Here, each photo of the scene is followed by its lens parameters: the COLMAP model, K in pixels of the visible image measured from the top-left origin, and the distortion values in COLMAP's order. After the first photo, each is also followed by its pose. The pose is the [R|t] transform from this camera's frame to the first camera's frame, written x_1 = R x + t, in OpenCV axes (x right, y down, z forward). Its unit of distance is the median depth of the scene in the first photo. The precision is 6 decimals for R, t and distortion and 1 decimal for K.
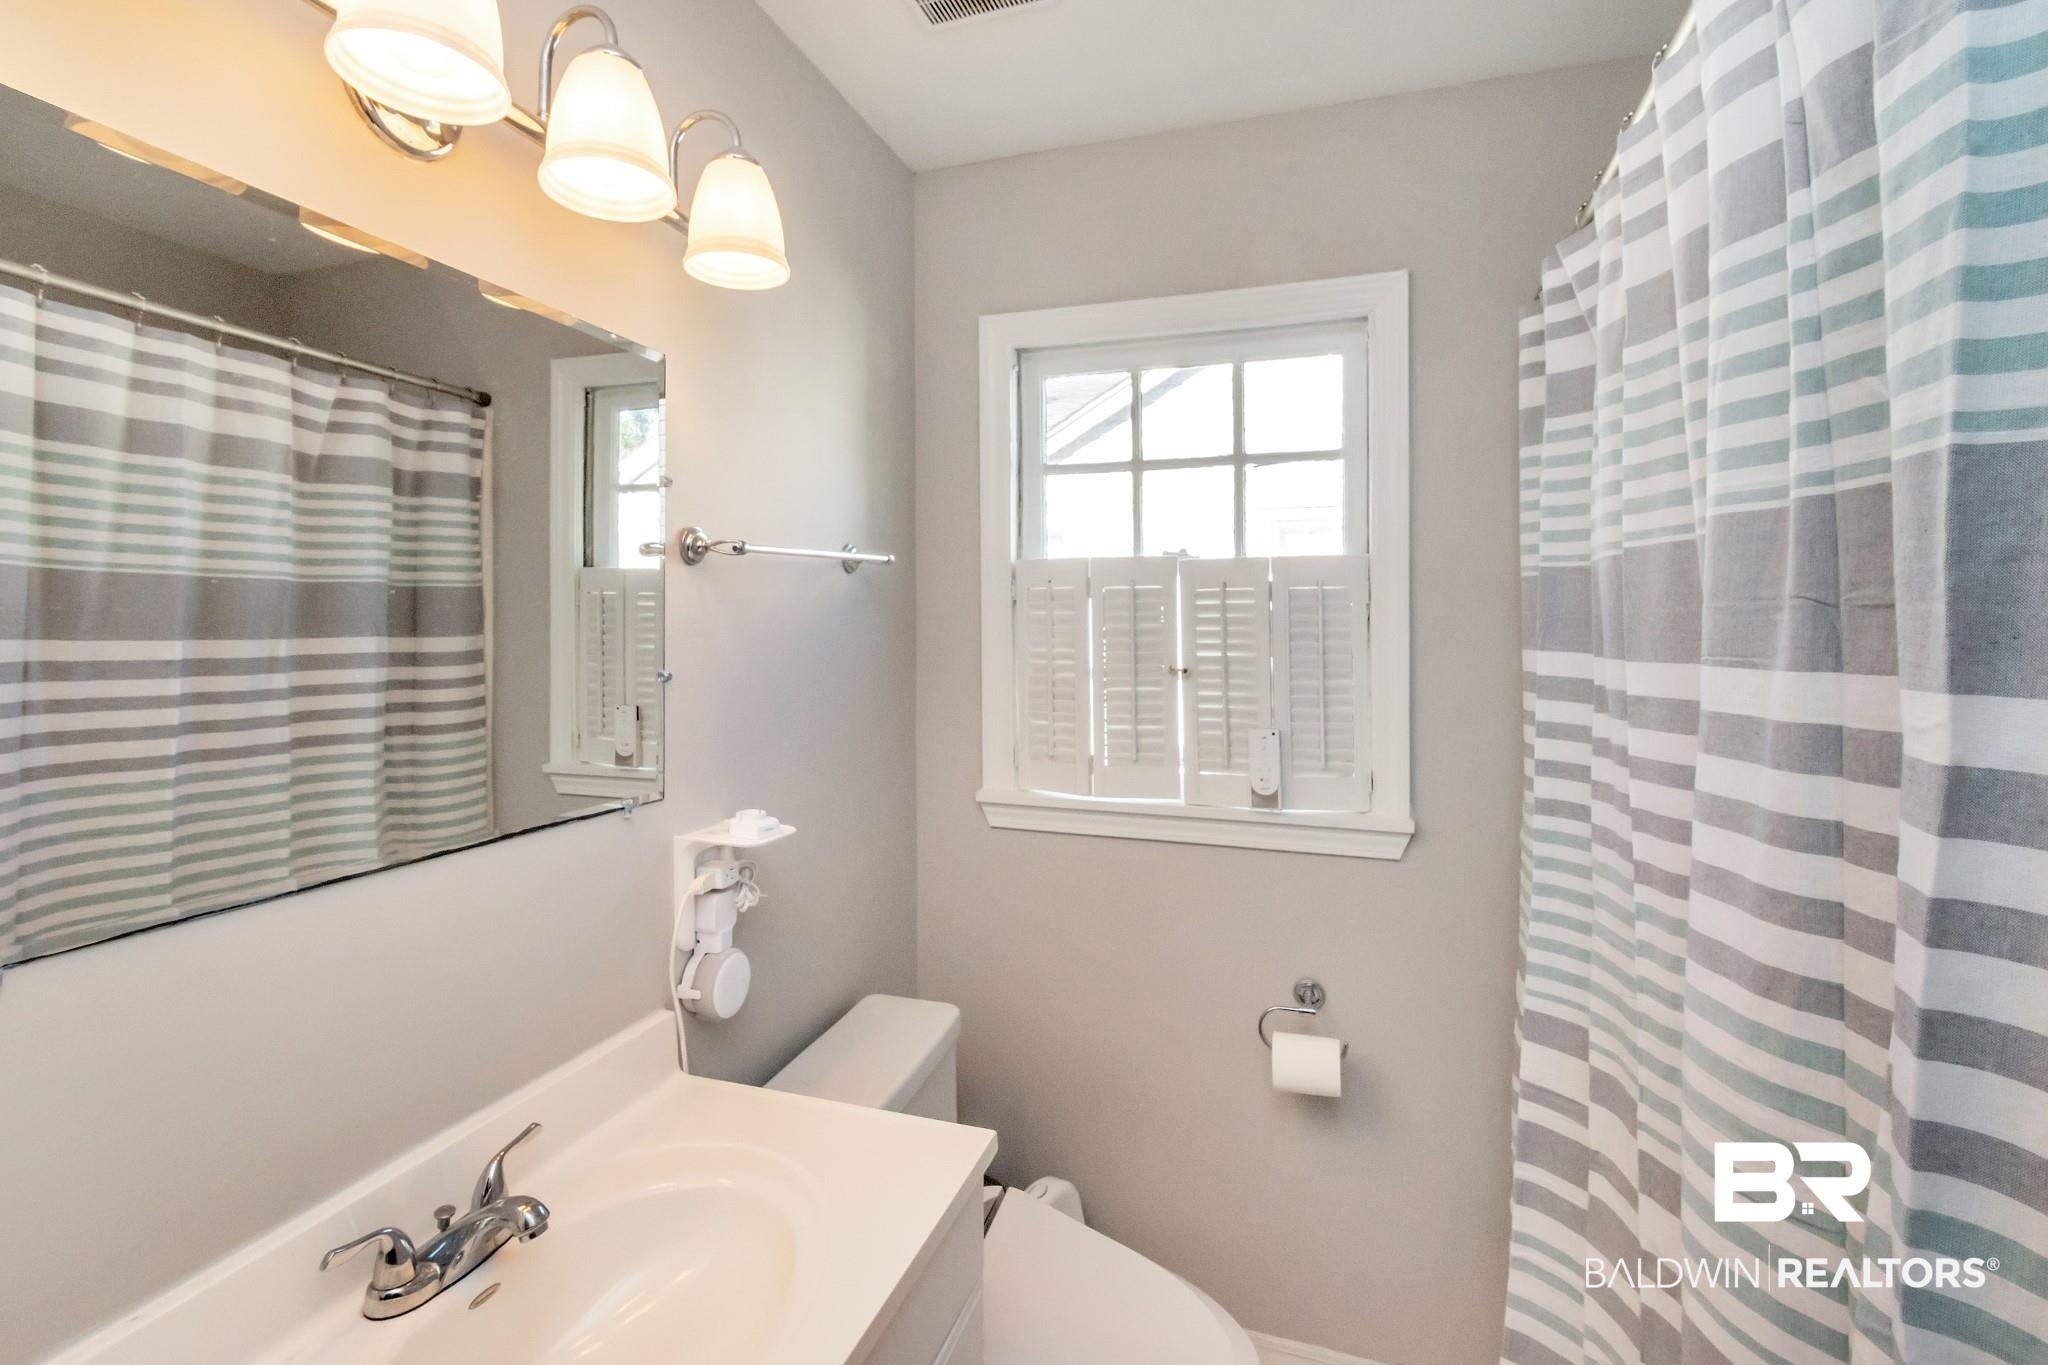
lens RADIAL K [[916.3, 0, 1027.5], [0, 916.3, 631.2], [0, 0, 1]] dist [0.001900, 0.000010]
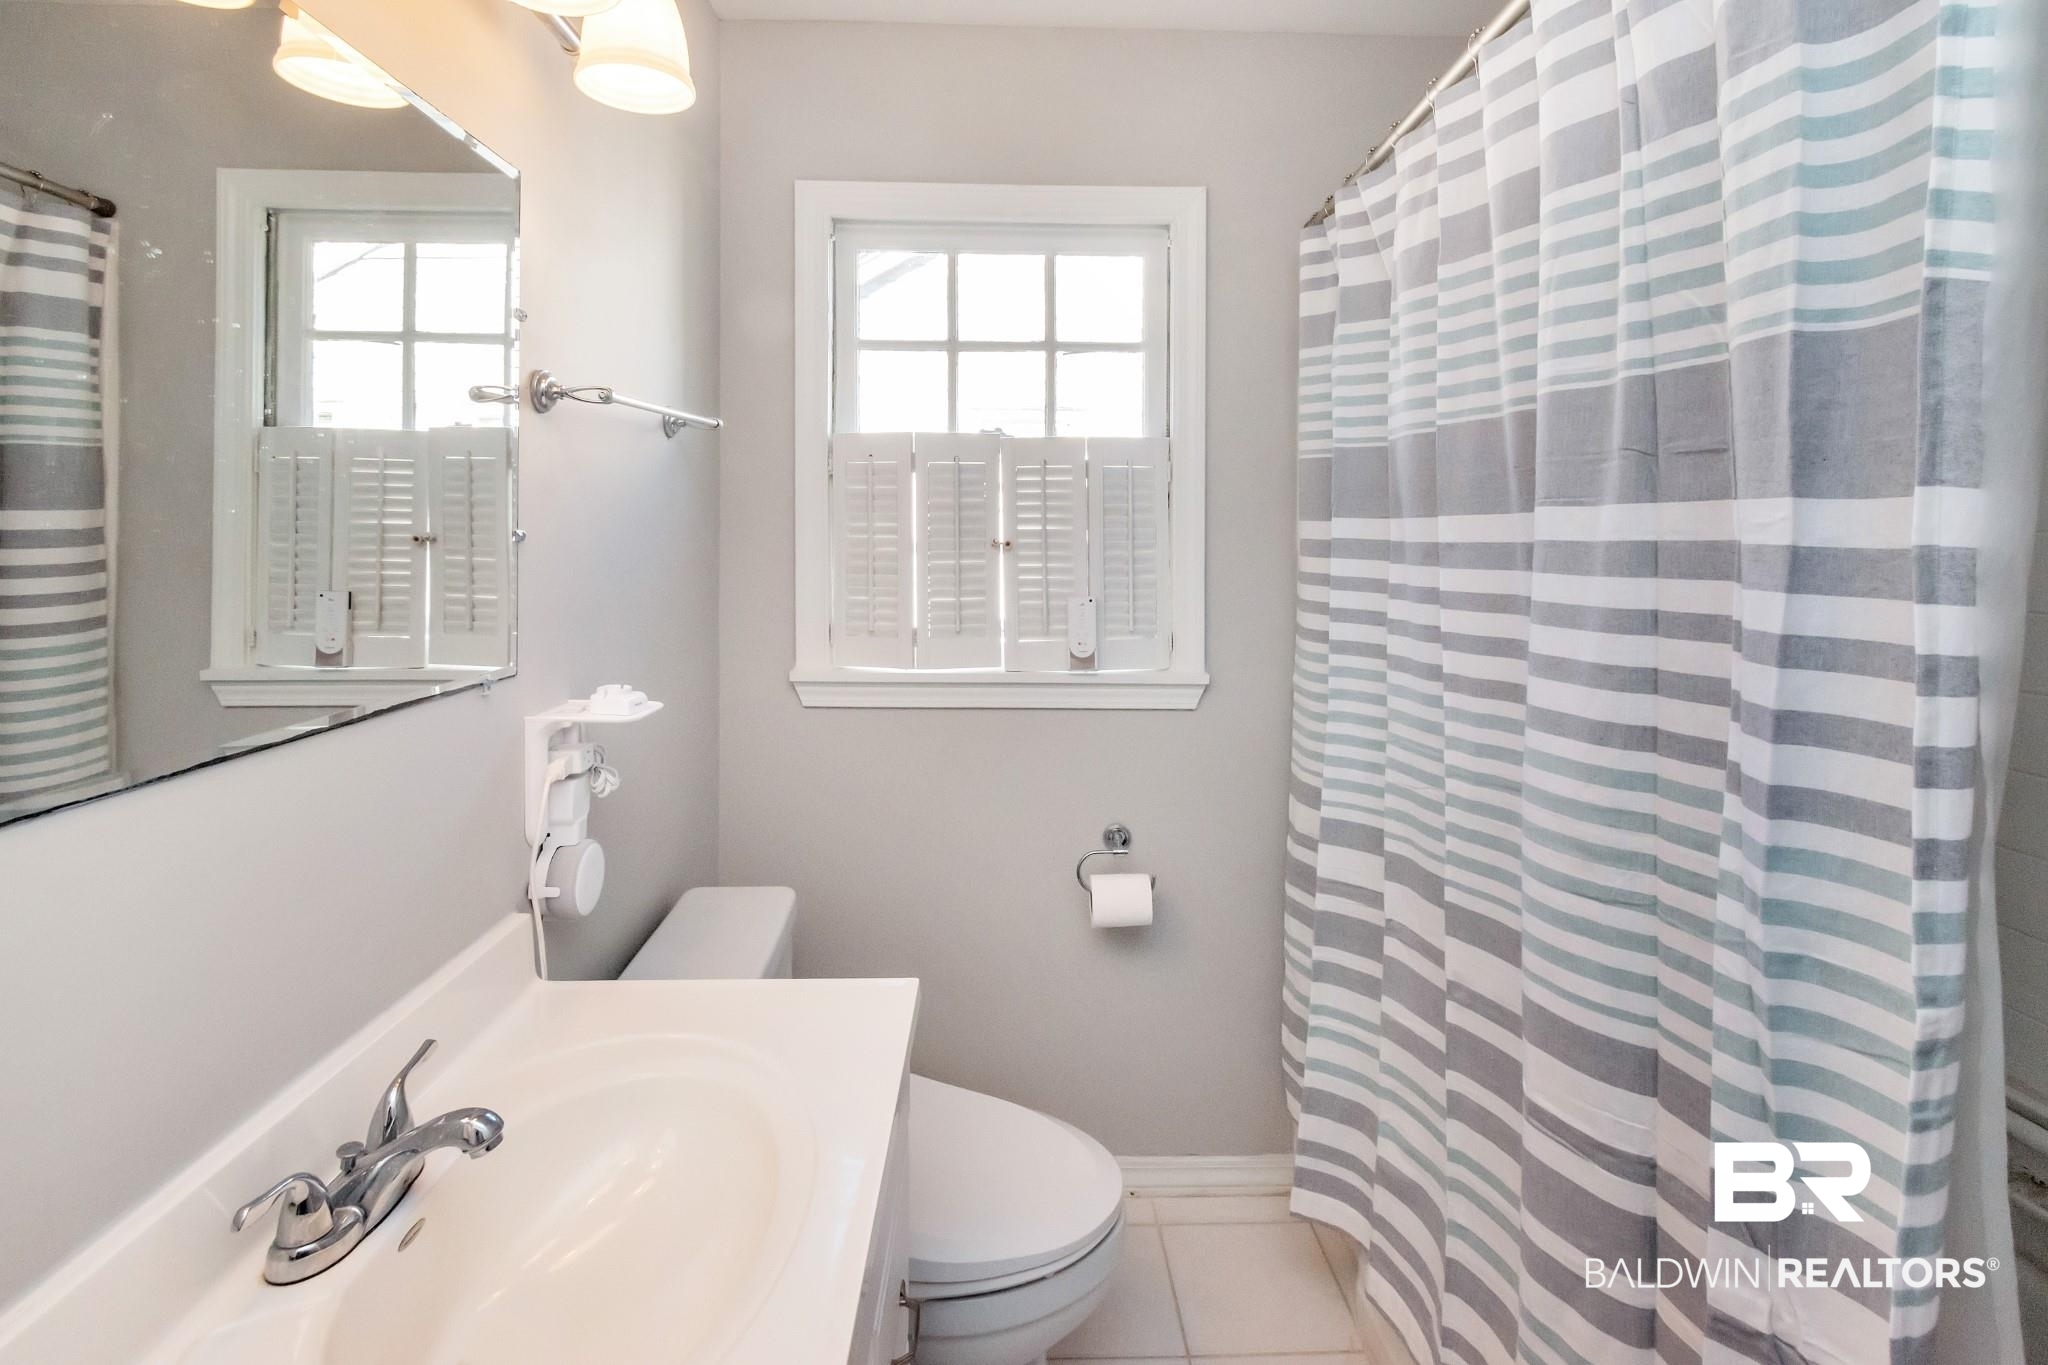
lens RADIAL K [[920.5, 0, 1024.6], [0, 920.5, 536.1], [0, 0, 1]] dist [-0.003179, -0.000636]
pose [[0.943296, 0.001746, 0.331947, -0.167201], [-0.003036, 0.999990, 0.003367, 0.032651], [-0.331938, -0.004183, 0.943292, 0.000932]]
